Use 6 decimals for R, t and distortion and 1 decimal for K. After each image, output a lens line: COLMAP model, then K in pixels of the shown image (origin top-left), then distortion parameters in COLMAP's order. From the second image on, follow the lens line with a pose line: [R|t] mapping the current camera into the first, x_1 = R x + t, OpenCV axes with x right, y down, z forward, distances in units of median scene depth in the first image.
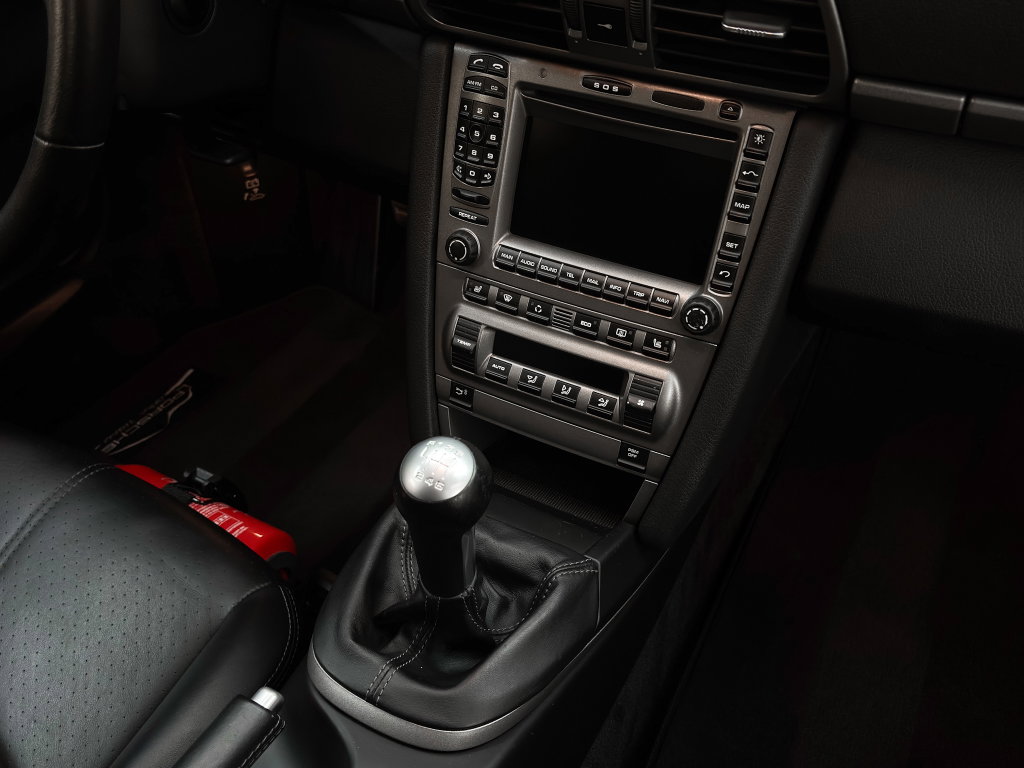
lens RADIAL K [[930.9, 0, 512.0], [0, 930.9, 384.0], [0, 0, 1]] dist [0.000275, -0.002103]
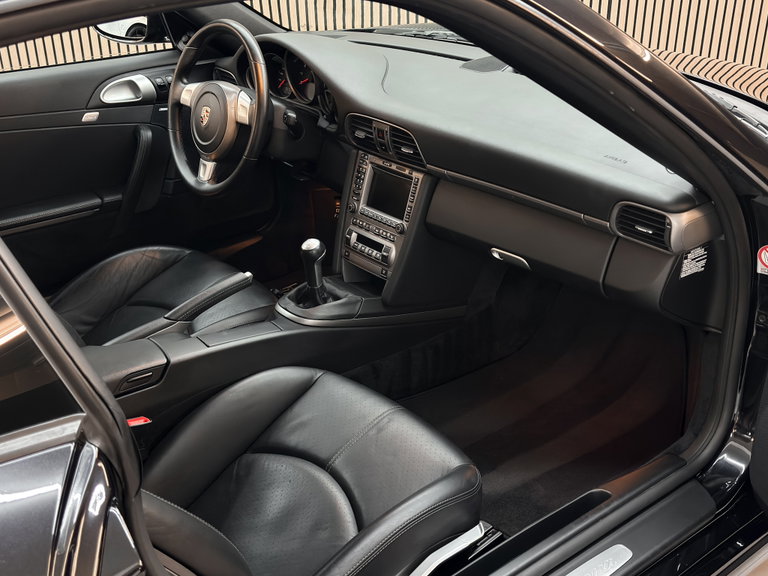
lens RADIAL K [[914.3, 0, 384.0], [0, 914.3, 288.0], [0, 0, 1]] dist [0.002399, 0.000658]
pose [[0.923454, 0.148104, -0.353974, 1.319496], [-0.227107, 0.954533, -0.193102, 0.773791], [0.309281, 0.258711, 0.915103, -1.990045]]
